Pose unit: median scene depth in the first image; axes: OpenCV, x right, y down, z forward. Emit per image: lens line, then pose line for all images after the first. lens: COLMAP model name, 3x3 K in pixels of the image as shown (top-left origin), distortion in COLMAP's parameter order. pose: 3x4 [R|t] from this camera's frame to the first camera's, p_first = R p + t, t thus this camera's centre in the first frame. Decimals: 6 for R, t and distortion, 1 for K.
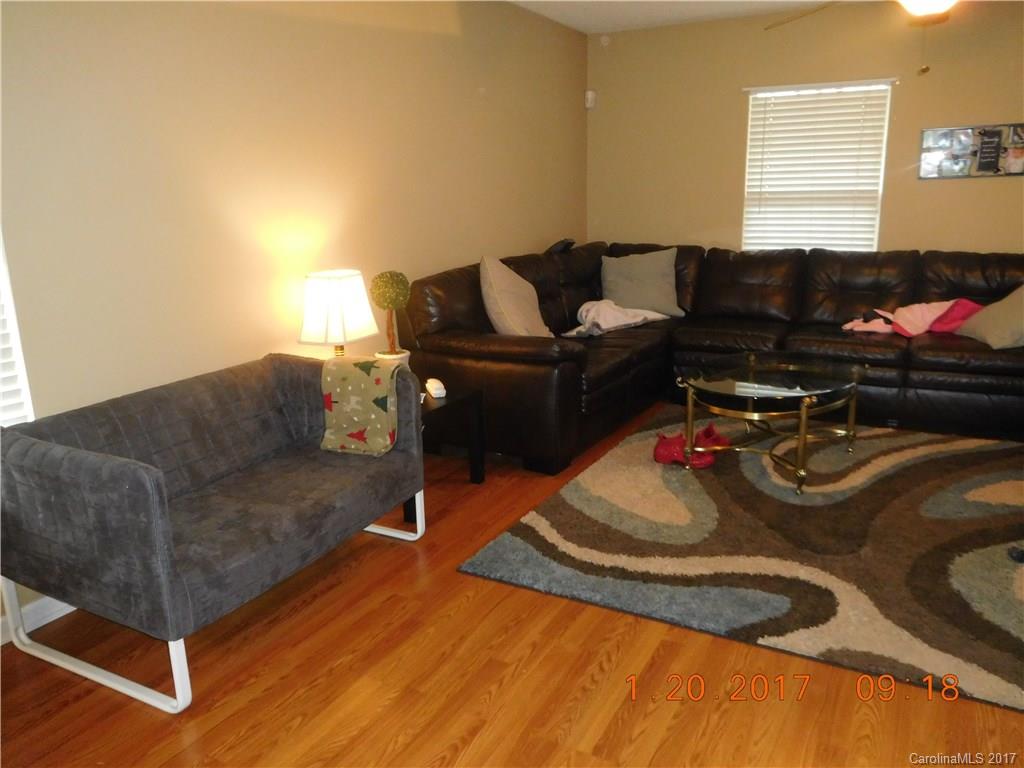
lens RADIAL K [[756.9, 0, 508.7], [0, 756.9, 388.1], [0, 0, 1]] dist [-0.023396, 0.001434]
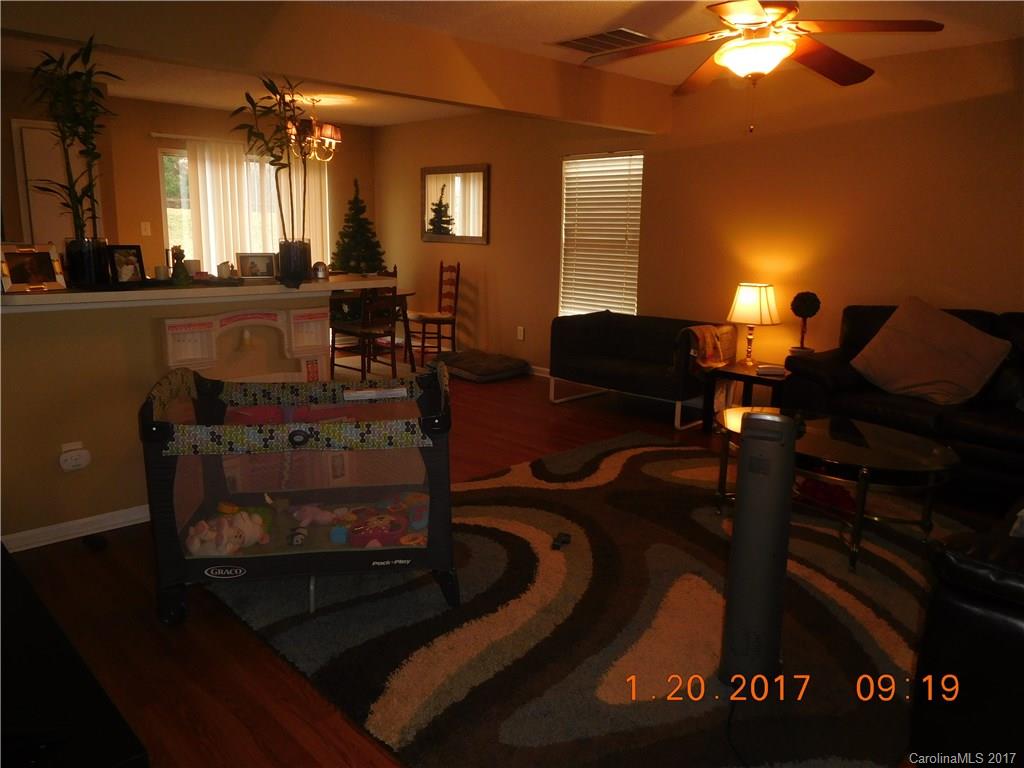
lens RADIAL K [[756.9, 0, 508.7], [0, 756.9, 388.1], [0, 0, 1]] dist [-0.023396, 0.001434]
pose [[-0.290642, 0.214720, -0.932428, 1.894641], [-0.248014, 0.924284, 0.290151, -0.362676], [0.924130, 0.315586, -0.215383, 1.141278]]
